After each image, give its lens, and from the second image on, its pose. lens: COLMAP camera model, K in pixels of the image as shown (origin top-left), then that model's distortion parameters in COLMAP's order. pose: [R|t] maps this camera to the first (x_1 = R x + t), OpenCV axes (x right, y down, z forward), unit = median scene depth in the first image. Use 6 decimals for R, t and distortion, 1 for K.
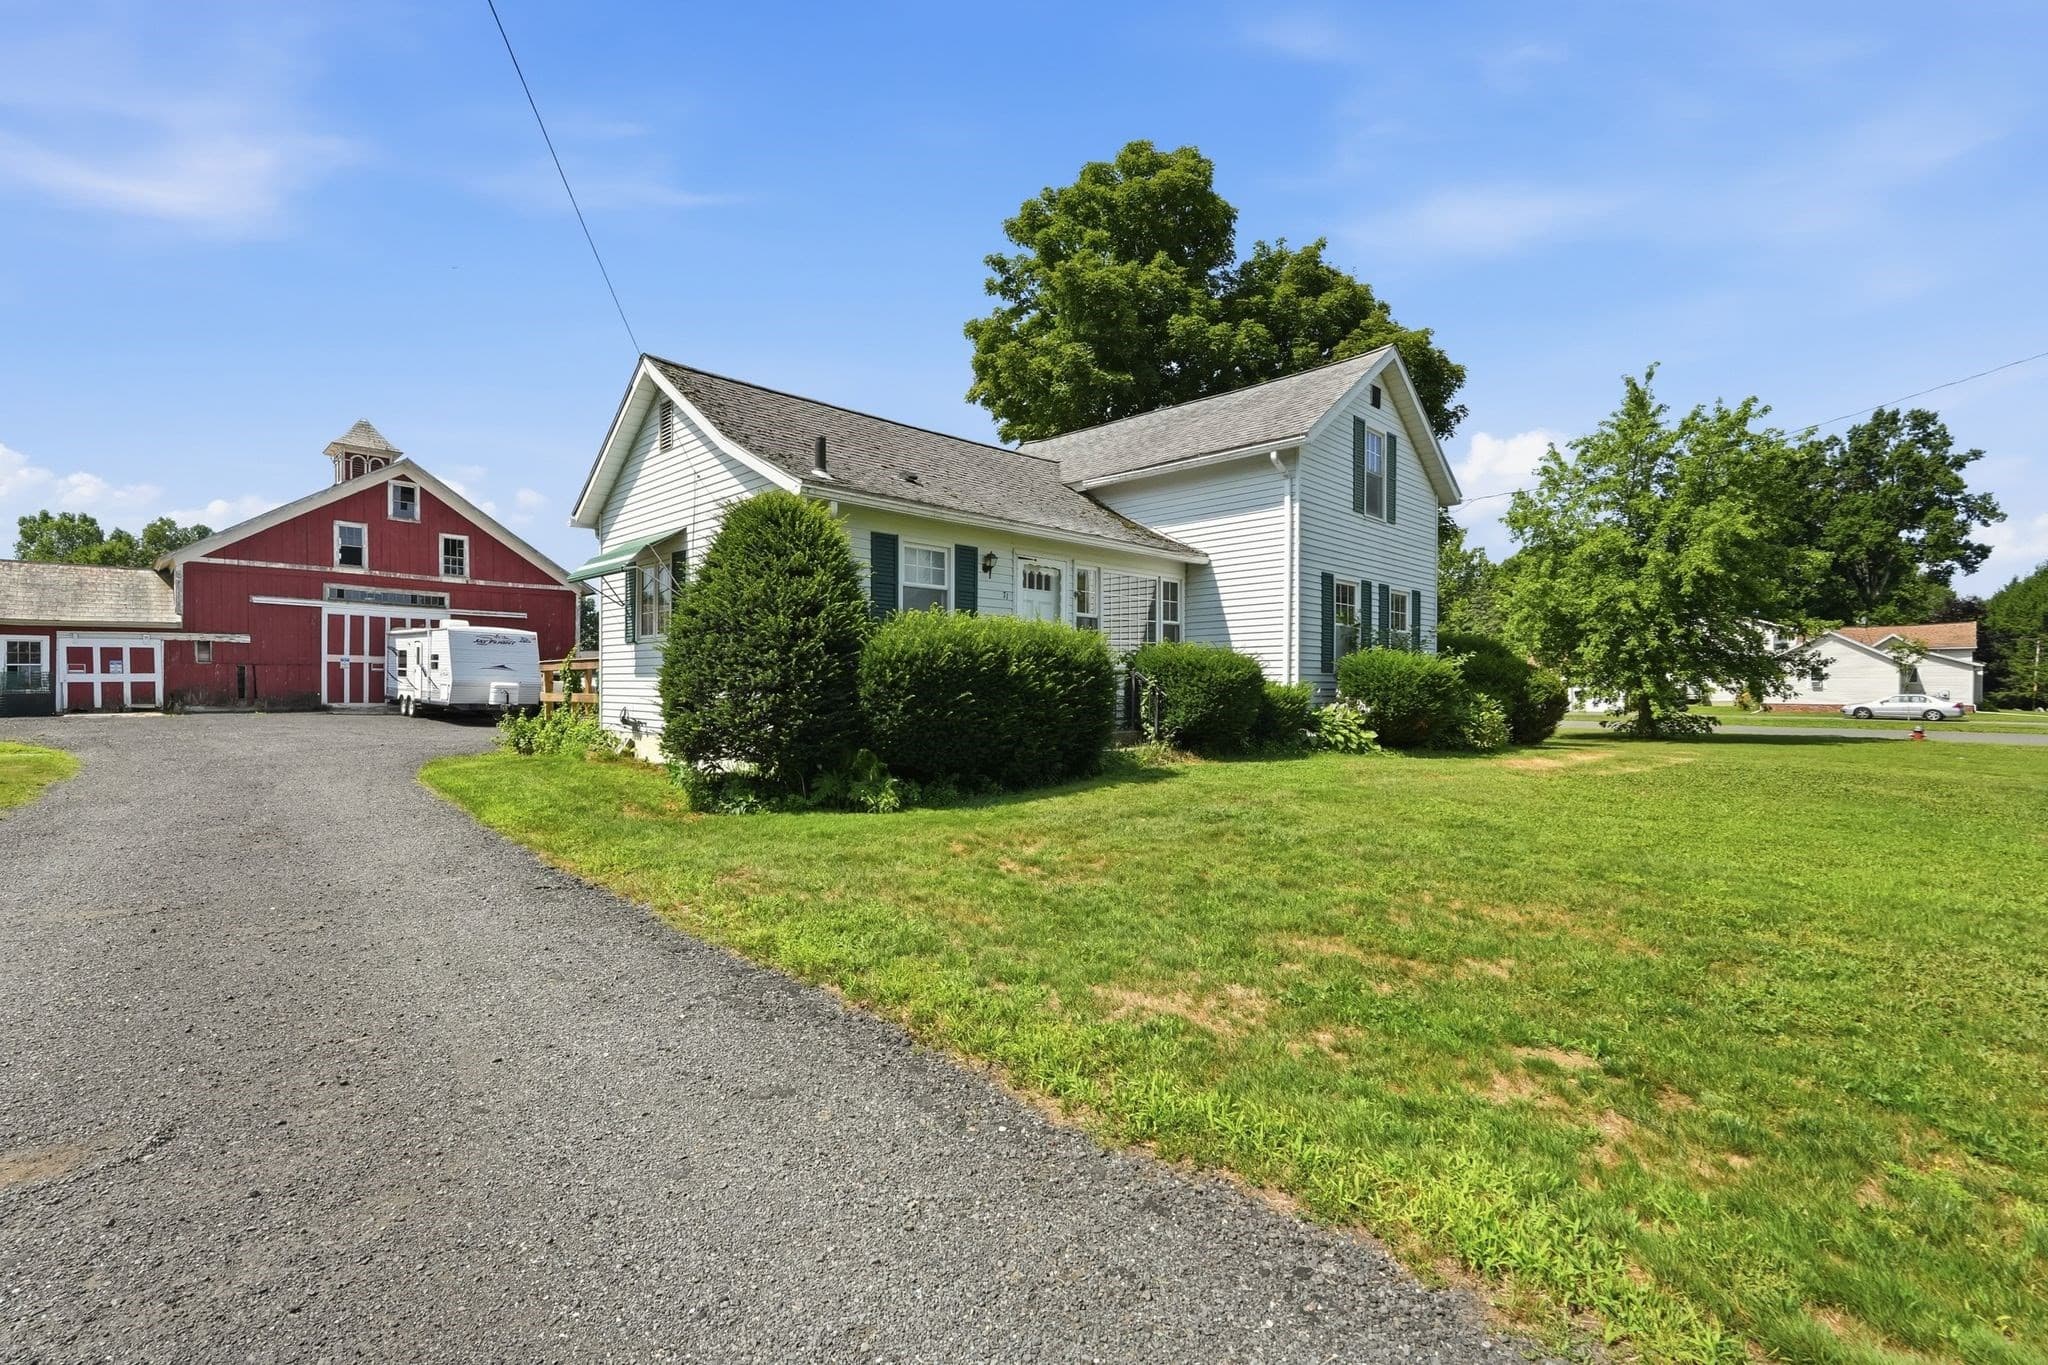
lens RADIAL K [[901.4, 0, 1021.0], [0, 901.4, 681.0], [0, 0, 1]] dist [-0.001214, 0.000156]
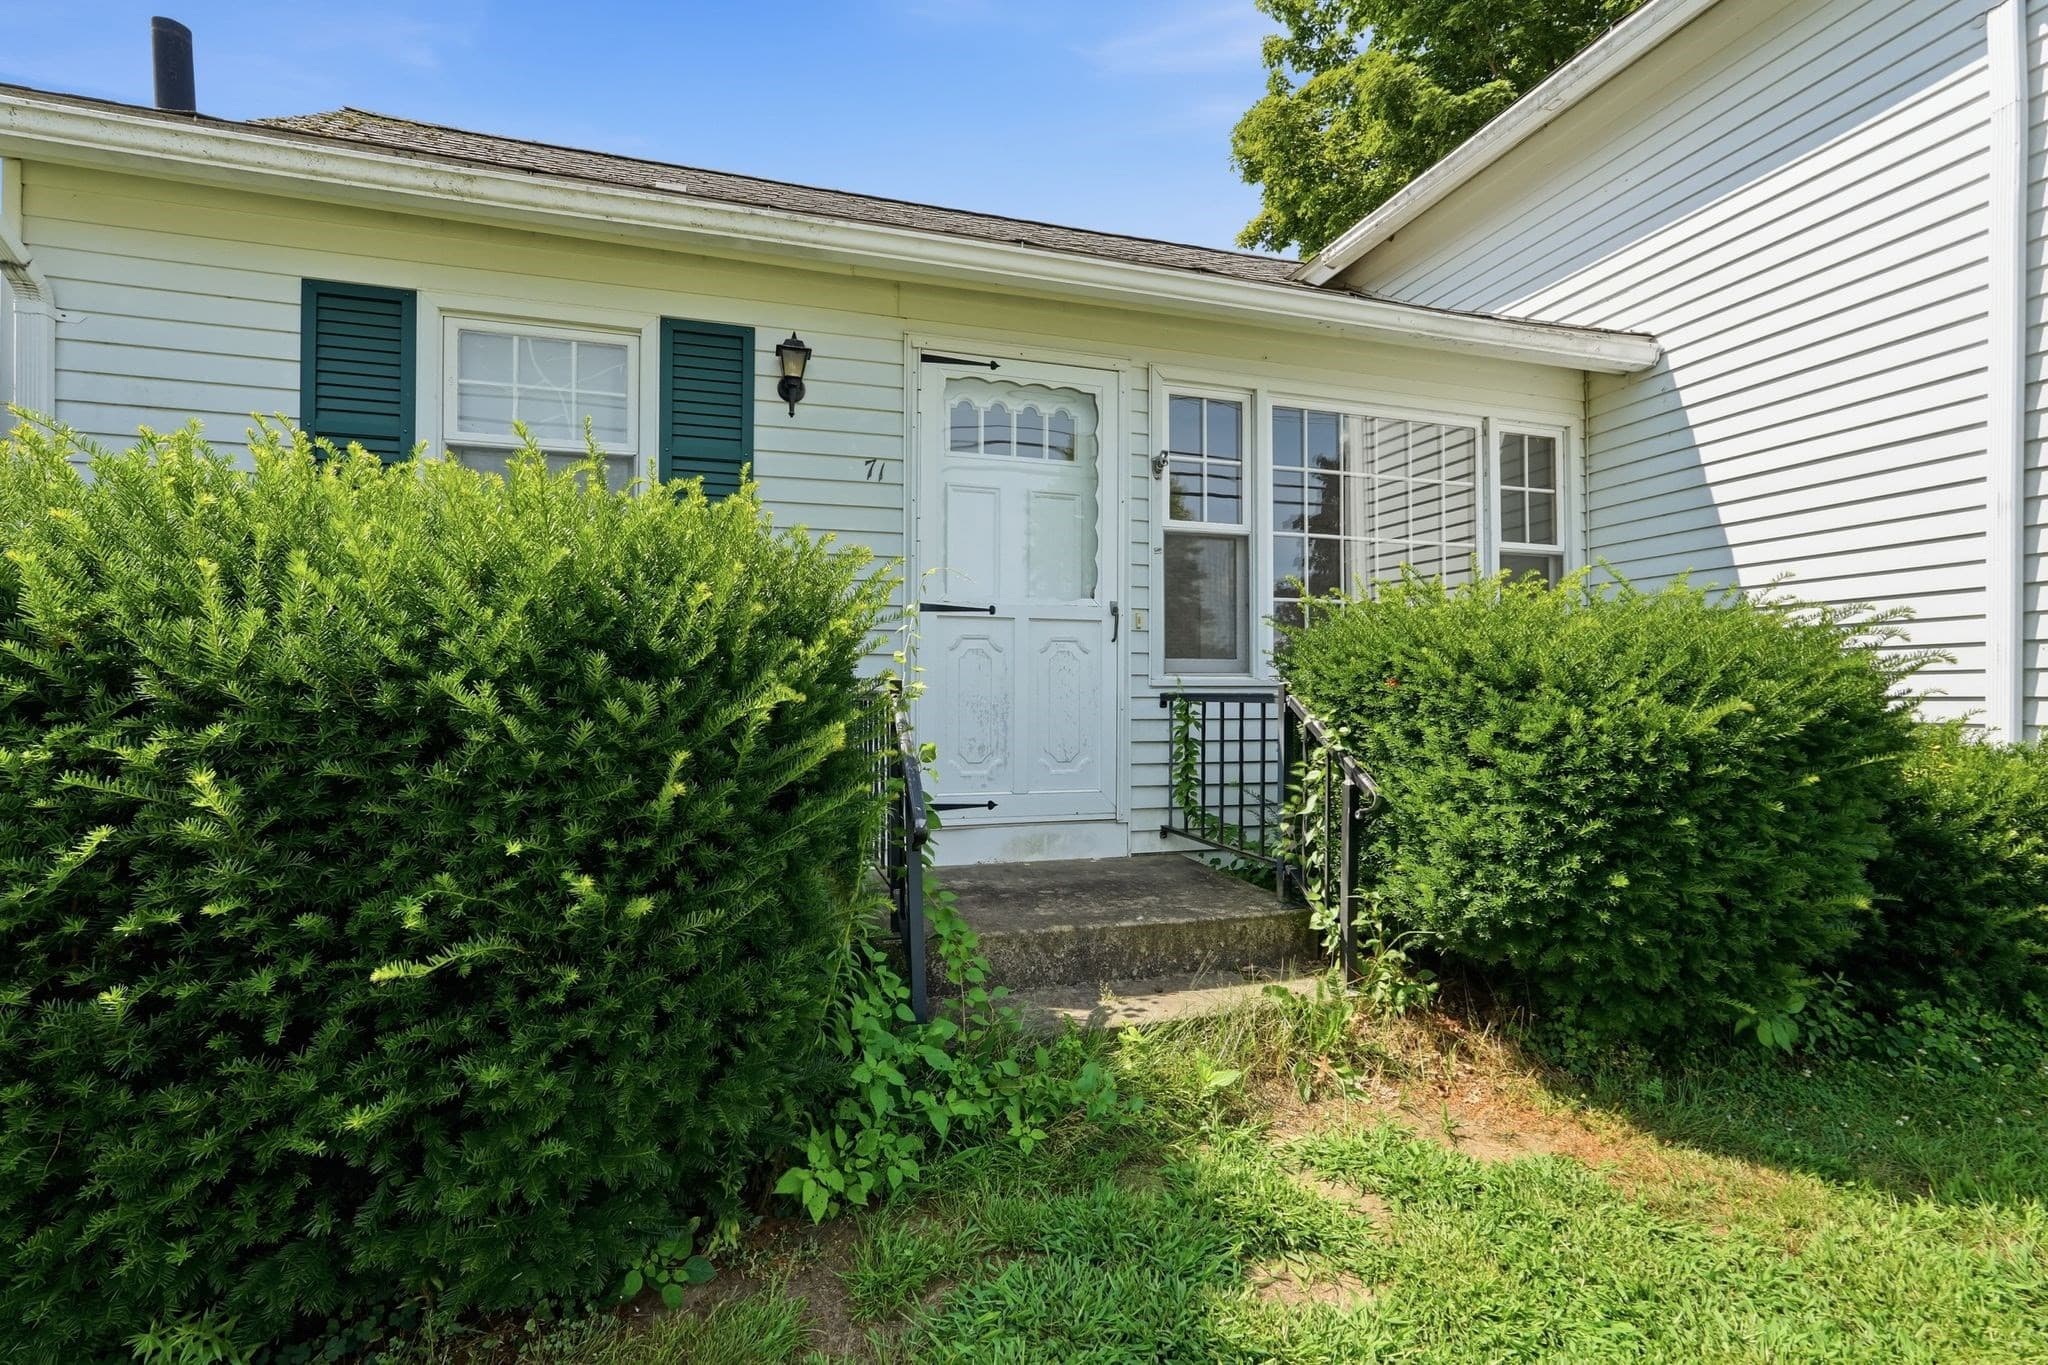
lens RADIAL K [[901.4, 0, 1023.0], [0, 901.4, 699.2], [0, 0, 1]] dist [-0.001214, 0.000156]
pose [[0.886429, -0.004242, -0.462845, 0.179987], [0.007791, 0.999953, 0.005757, -0.011323], [0.462799, -0.008709, 0.886420, 0.701298]]
